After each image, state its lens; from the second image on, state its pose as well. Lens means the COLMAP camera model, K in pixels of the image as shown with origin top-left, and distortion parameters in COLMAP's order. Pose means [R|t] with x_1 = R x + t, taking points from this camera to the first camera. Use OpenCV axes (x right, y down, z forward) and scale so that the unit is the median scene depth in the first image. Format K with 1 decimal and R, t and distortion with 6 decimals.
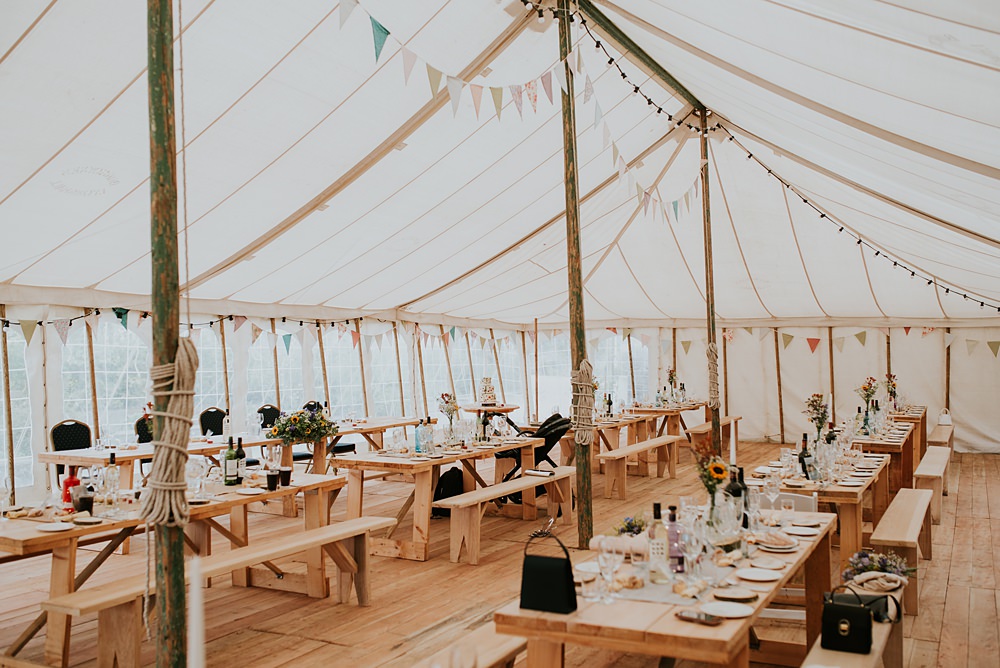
lens RADIAL K [[980.2, 0, 482.7], [0, 980.2, 335.3], [0, 0, 1]] dist [-0.080881, 0.114128]
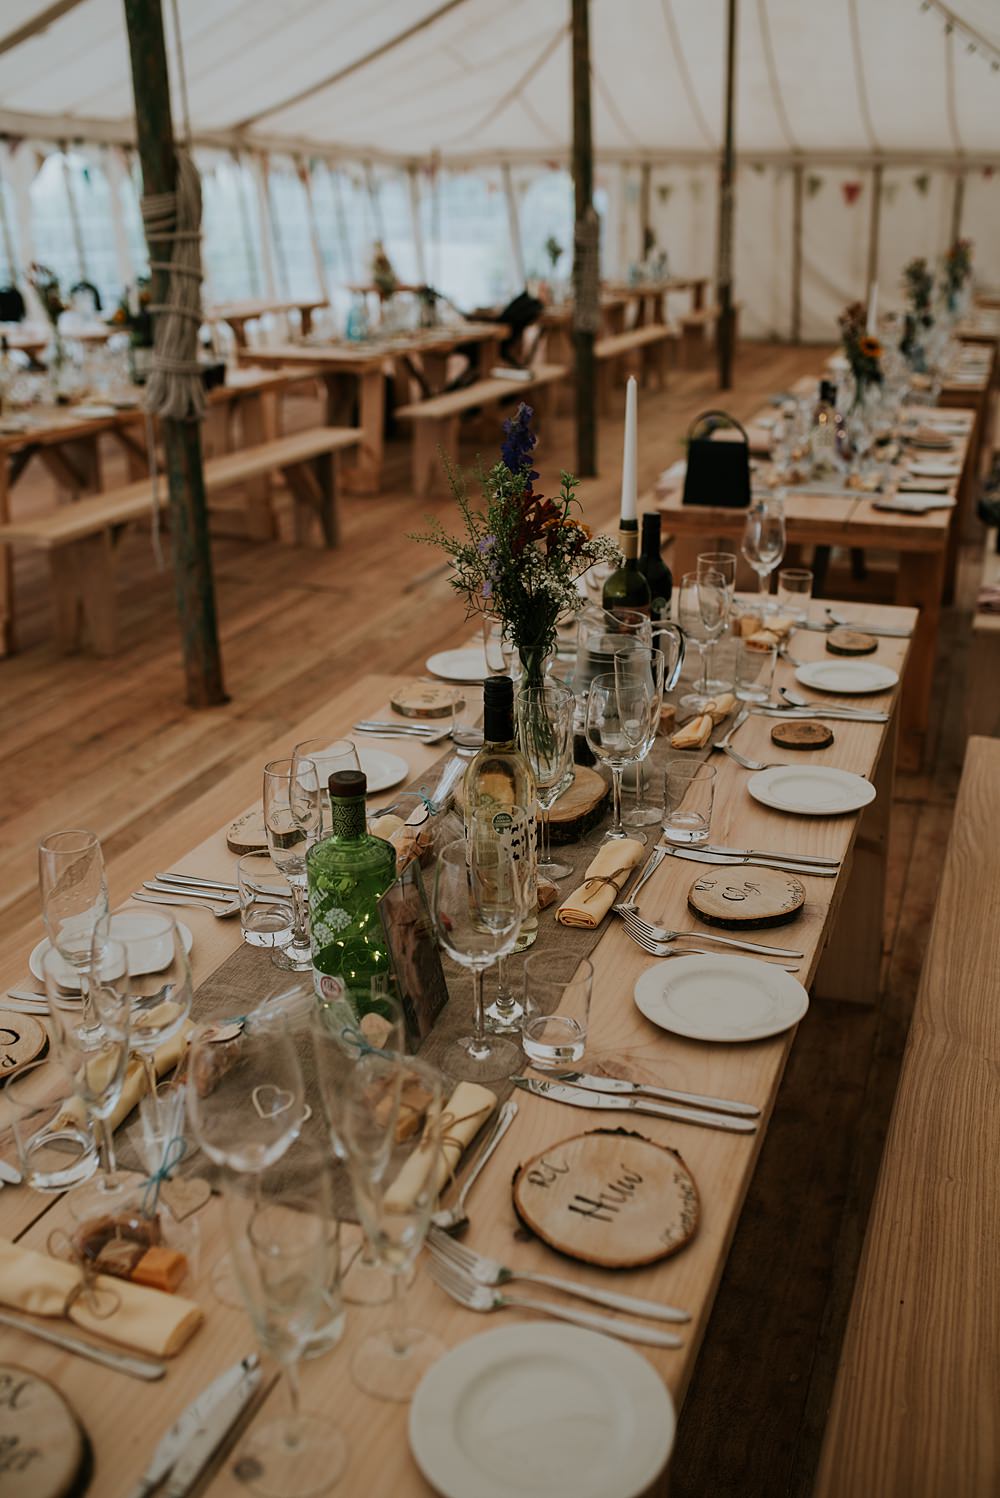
lens RADIAL K [[1468.4, 0, 500.0], [0, 1468.4, 749.0], [0, 0, 1]] dist [-0.080881, 0.114128]
pose [[0.990448, -0.040563, 0.131783, -0.121588], [-0.010382, 0.931098, 0.364621, 0.008935], [-0.137493, -0.362506, 0.921784, -0.086630]]
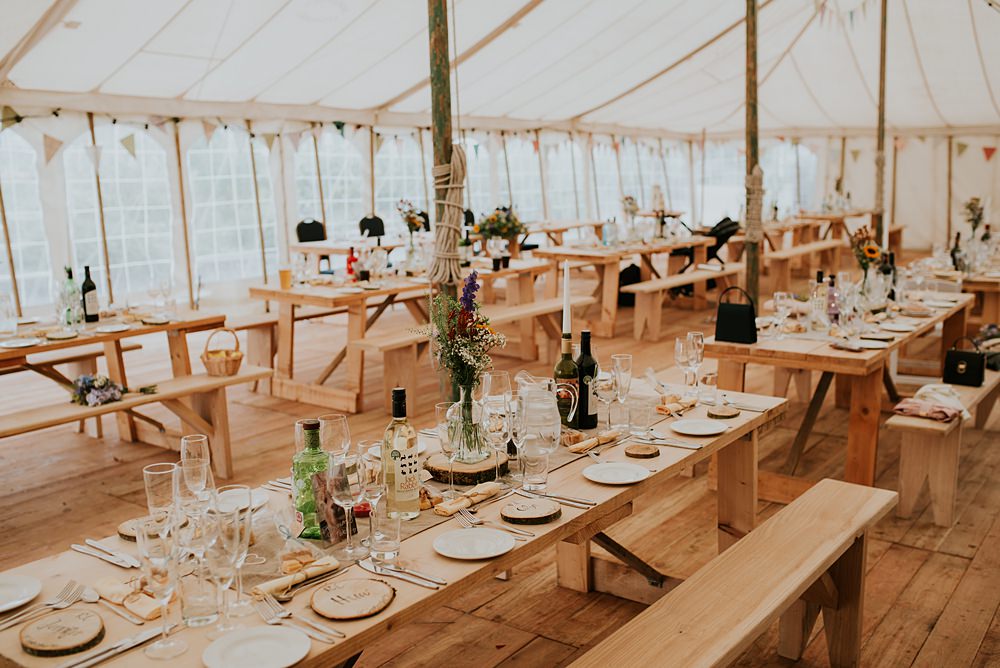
lens RADIAL K [[980.2, 0, 482.7], [0, 980.2, 335.3], [0, 0, 1]] dist [-0.080881, 0.114128]
pose [[0.987665, 0.024364, -0.154673, -0.031159], [0.005644, 0.981638, 0.190670, 0.002080], [0.156478, -0.189191, 0.969392, -0.169552]]
